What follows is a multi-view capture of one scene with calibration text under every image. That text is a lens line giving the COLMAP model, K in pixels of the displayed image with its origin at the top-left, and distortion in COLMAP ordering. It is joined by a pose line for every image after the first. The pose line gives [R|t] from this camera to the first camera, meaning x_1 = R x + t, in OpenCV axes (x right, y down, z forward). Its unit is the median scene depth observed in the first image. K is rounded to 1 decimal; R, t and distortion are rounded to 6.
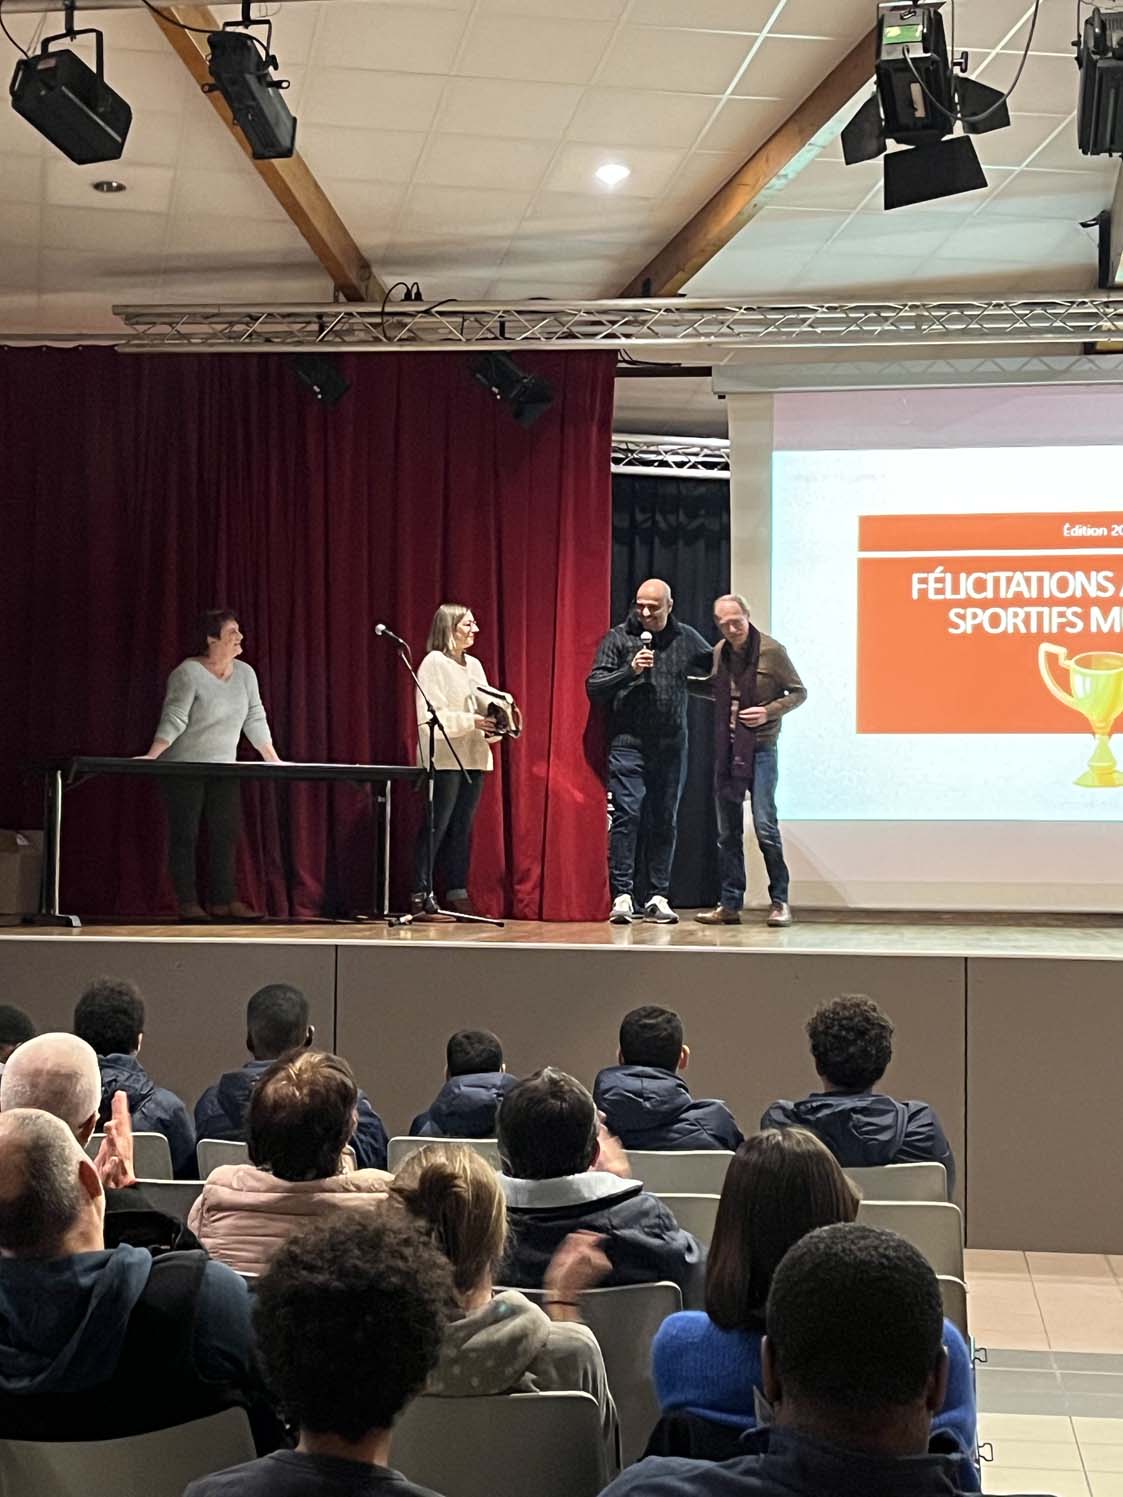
lens RADIAL K [[951.9, 0, 561.3], [0, 951.9, 767.6], [0, 0, 1]] dist [-0.002371, -0.005754]
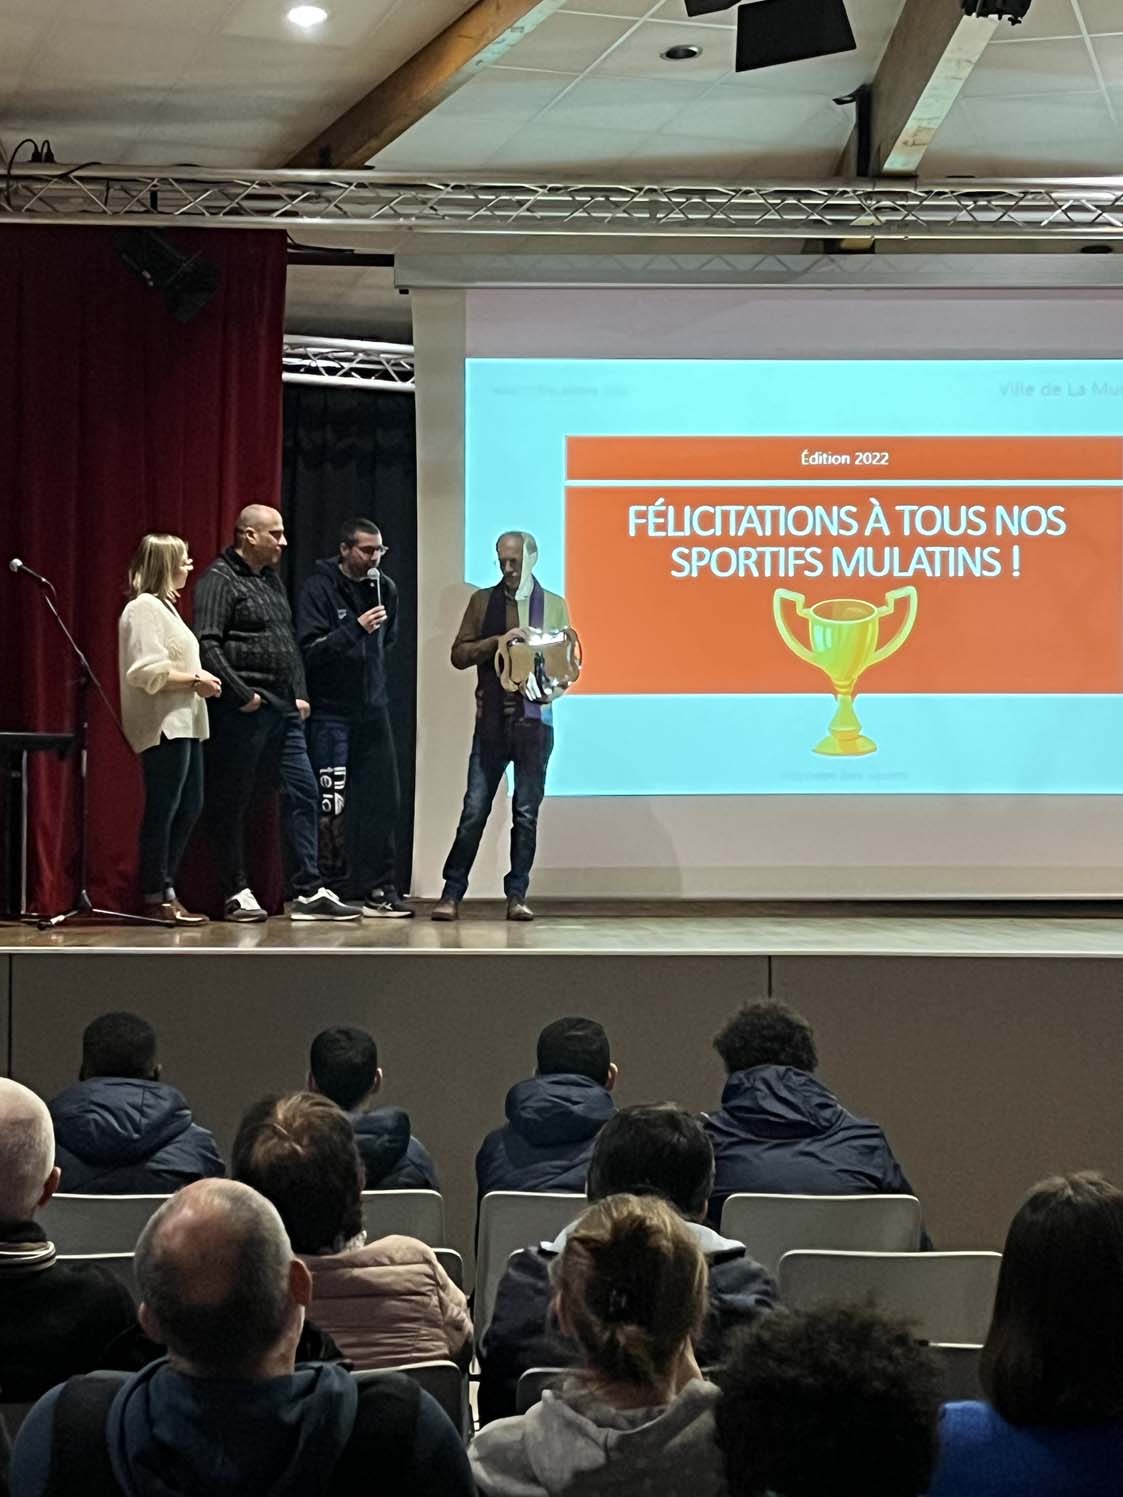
lens RADIAL K [[1138.9, 0, 561.5], [0, 1138.9, 748.5], [0, 0, 1]] dist [0.005821, -0.015297]
pose [[0.996498, -0.004829, 0.083473, 0.220977], [0.003829, 0.999919, 0.012142, 0.000773], [-0.083525, -0.011780, 0.996436, -0.015376]]
